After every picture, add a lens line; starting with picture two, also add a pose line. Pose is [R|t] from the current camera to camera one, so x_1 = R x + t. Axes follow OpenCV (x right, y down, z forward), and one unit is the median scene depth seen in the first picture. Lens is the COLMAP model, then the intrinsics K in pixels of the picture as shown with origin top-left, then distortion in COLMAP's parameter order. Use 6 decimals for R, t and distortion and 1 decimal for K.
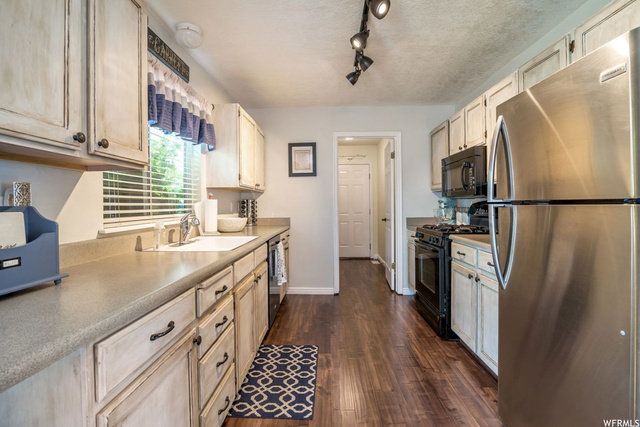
lens RADIAL K [[296.4, 0, 320.2], [0, 296.4, 210.0], [0, 0, 1]] dist [-0.020340, 0.000854]
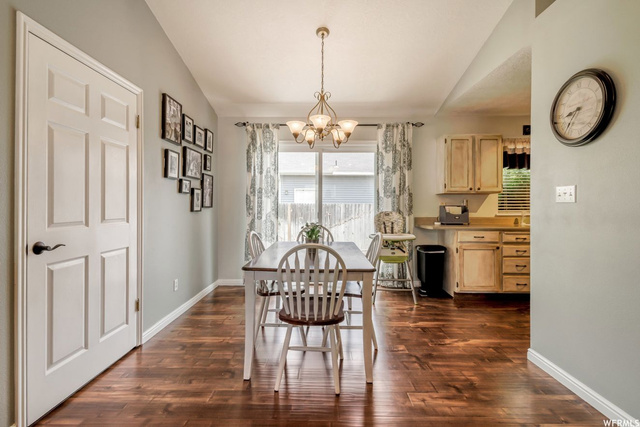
lens RADIAL K [[296.4, 0, 318.7], [0, 296.4, 209.6], [0, 0, 1]] dist [-0.020340, 0.000854]
pose [[0.009087, 0.017018, -0.999814, 2.074419], [-0.013031, 0.999772, 0.016898, -0.000563], [0.999874, 0.012875, 0.009307, -0.738987]]
